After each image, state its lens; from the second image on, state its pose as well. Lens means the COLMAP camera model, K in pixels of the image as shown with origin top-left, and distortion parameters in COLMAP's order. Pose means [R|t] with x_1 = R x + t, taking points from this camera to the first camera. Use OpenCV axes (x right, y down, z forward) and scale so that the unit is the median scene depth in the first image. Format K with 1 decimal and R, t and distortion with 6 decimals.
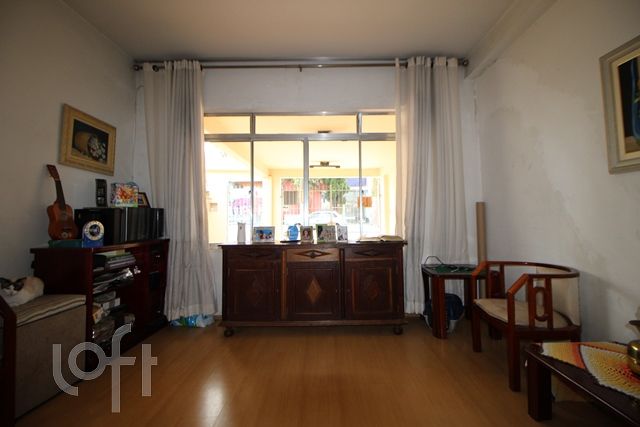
lens RADIAL K [[296.5, 0, 325.5], [0, 296.5, 196.6], [0, 0, 1]] dist [0.000908, -0.012759]
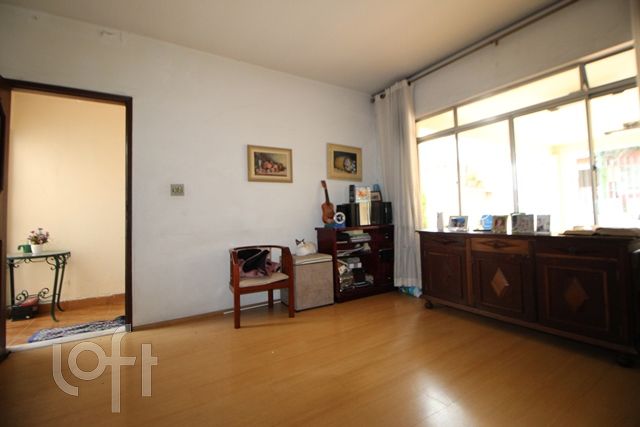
lens RADIAL K [[296.5, 0, 325.5], [0, 296.5, 196.6], [0, 0, 1]] dist [0.000908, -0.012759]
pose [[0.533789, -0.054709, -0.843846, 0.455675], [0.085316, 0.996297, -0.010625, 0.006230], [0.841303, -0.066322, 0.536480, 0.050294]]
